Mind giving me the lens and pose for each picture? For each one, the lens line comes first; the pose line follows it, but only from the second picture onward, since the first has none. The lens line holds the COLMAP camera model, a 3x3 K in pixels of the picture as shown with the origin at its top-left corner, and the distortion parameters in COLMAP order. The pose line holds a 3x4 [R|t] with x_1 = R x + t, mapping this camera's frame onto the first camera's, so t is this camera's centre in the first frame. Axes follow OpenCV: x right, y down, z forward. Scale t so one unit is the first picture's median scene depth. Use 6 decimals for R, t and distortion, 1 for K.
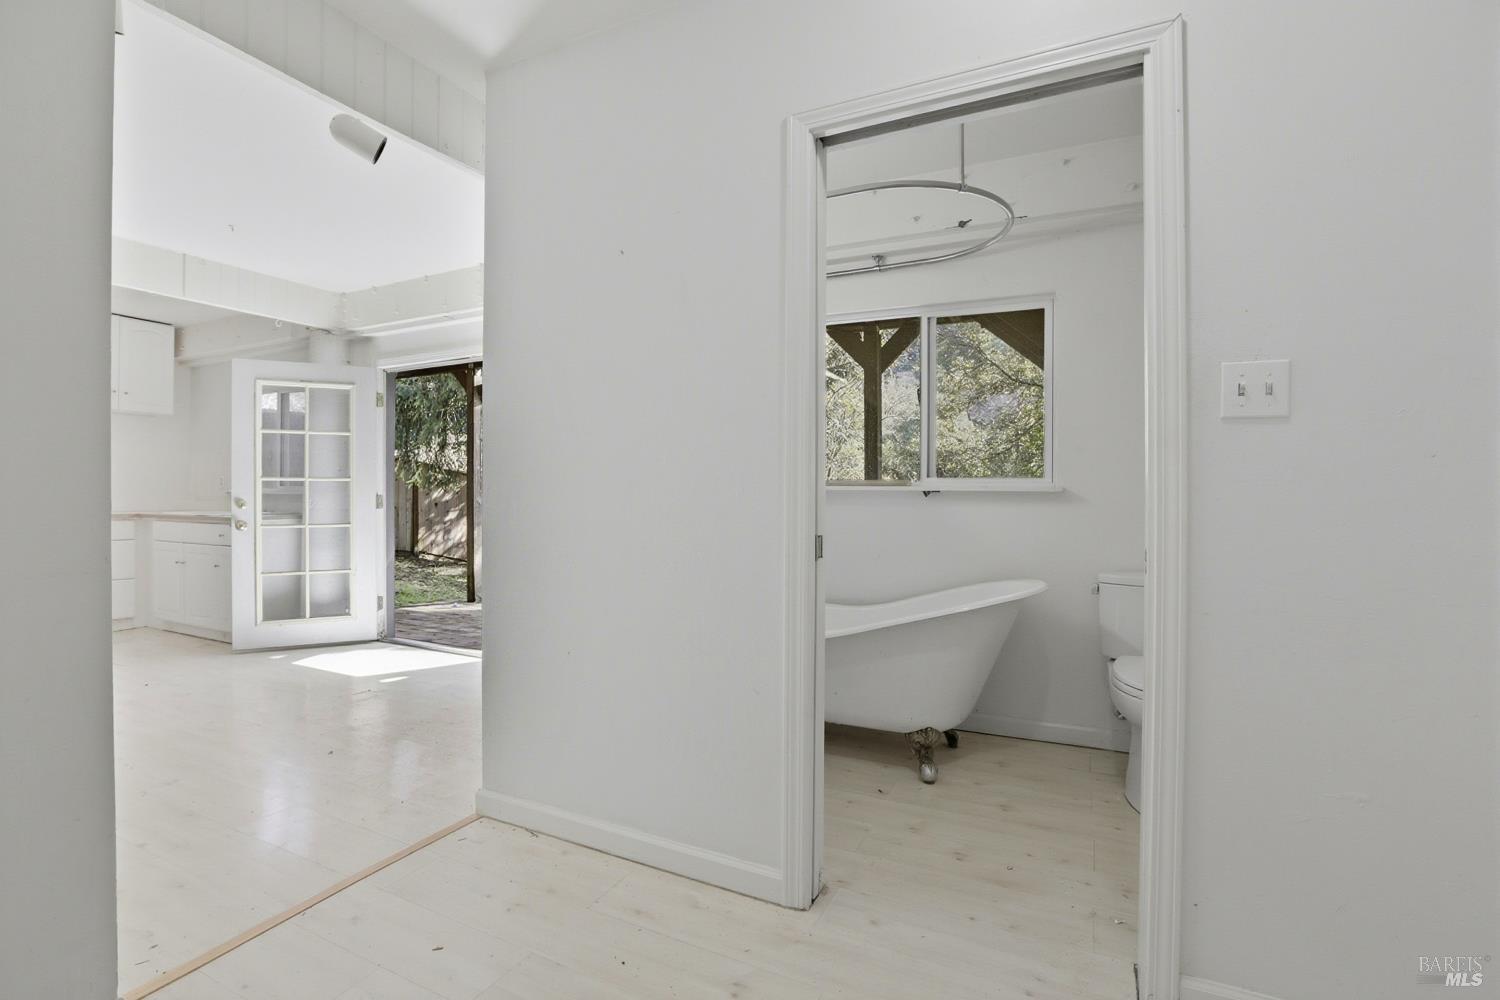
lens RADIAL K [[706.1, 0, 743.9], [0, 706.1, 488.1], [0, 0, 1]] dist [-0.057789, 0.023687]
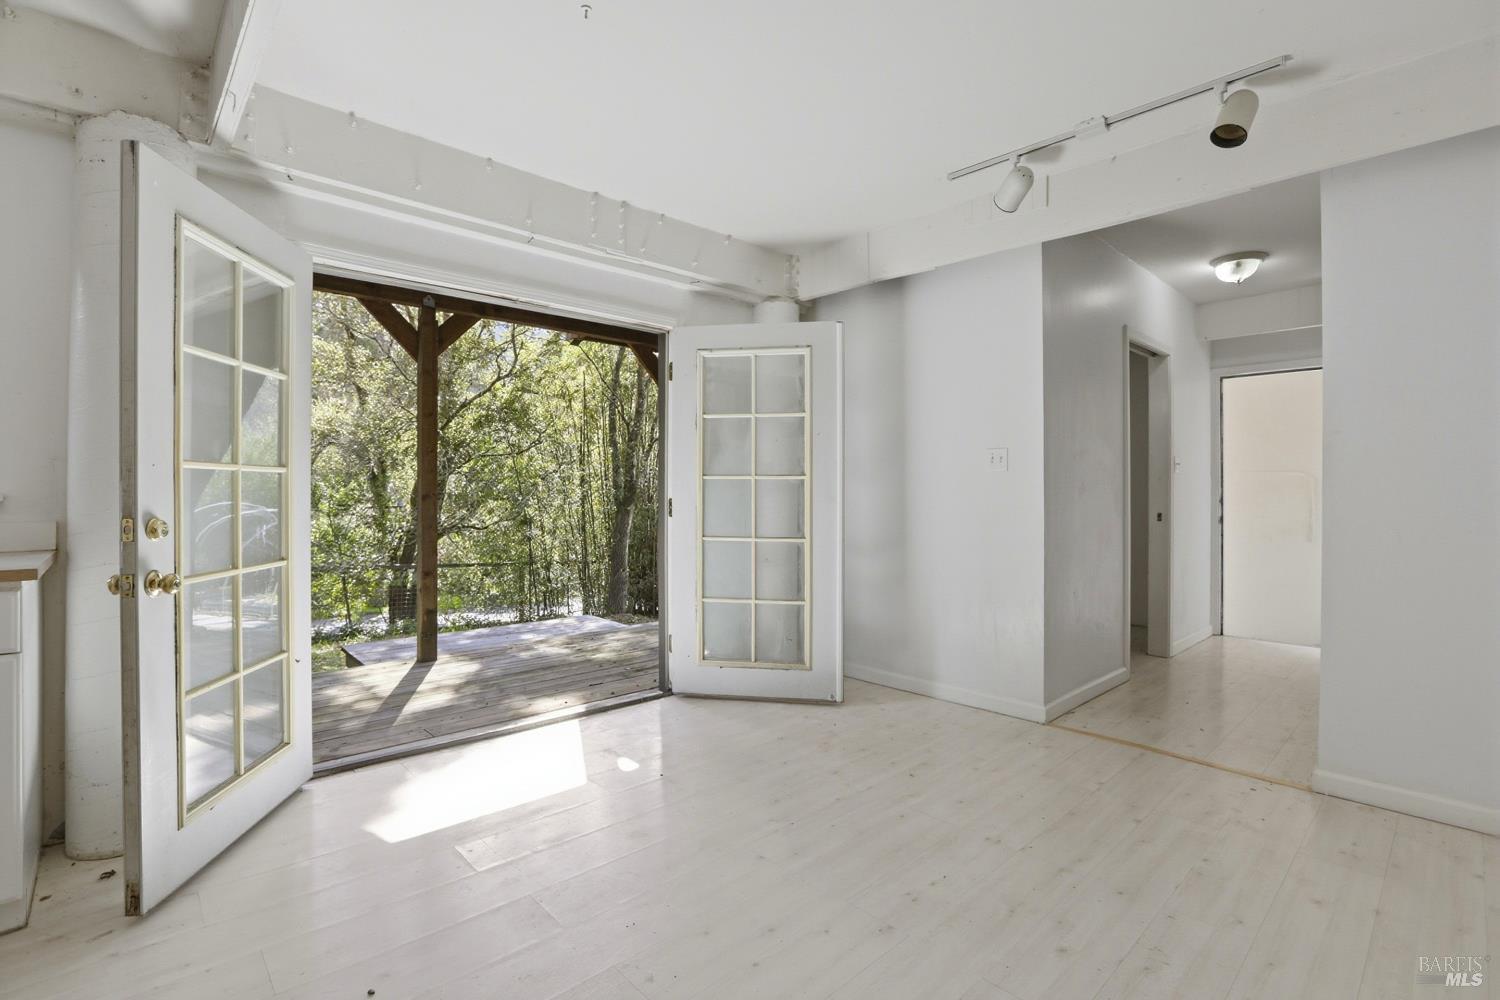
lens RADIAL K [[706.1, 0, 743.9], [0, 706.1, 488.1], [0, 0, 1]] dist [-0.057789, 0.023687]
pose [[0.345418, -0.003172, 0.938444, -0.900513], [-0.022504, 0.999679, 0.011662, -0.011495], [-0.938179, -0.025147, 0.345236, 0.503465]]
